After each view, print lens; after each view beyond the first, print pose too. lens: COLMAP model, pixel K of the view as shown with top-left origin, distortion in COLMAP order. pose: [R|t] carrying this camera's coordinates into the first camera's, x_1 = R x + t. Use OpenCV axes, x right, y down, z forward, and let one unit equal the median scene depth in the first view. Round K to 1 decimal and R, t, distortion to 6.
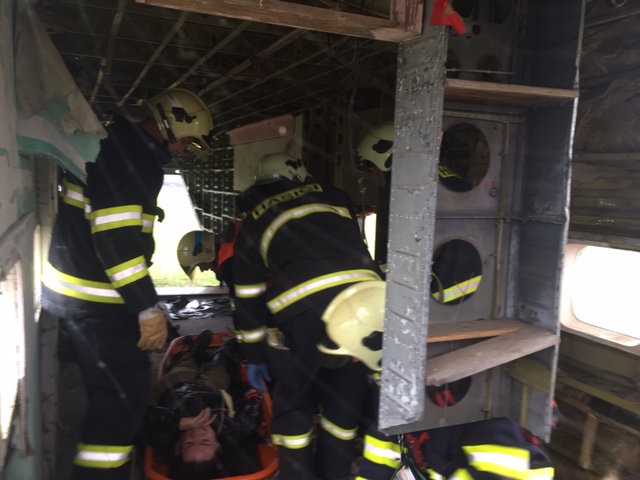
lens RADIAL K [[545.6, 0, 318.8], [0, 545.6, 239.9], [0, 0, 1]] dist [0.054636, -0.043603]
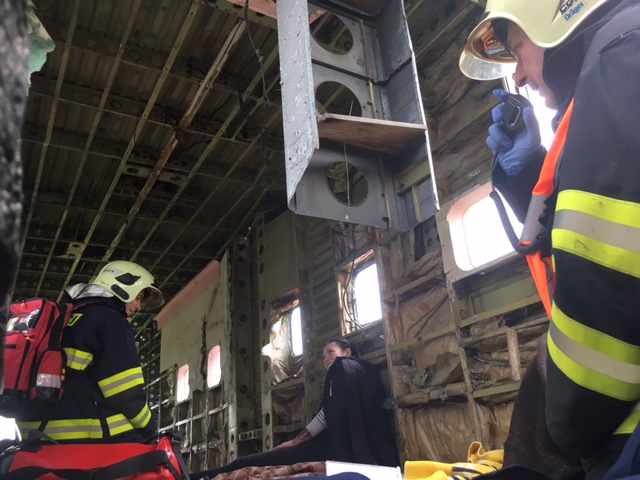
lens RADIAL K [[545.6, 0, 322.2], [0, 545.6, 238.9], [0, 0, 1]] dist [0.054636, -0.043603]
pose [[0.987081, -0.066181, 0.145914, 0.004891], [0.127048, 0.878181, -0.461147, 0.828835], [-0.097620, 0.473728, 0.875244, 0.047484]]
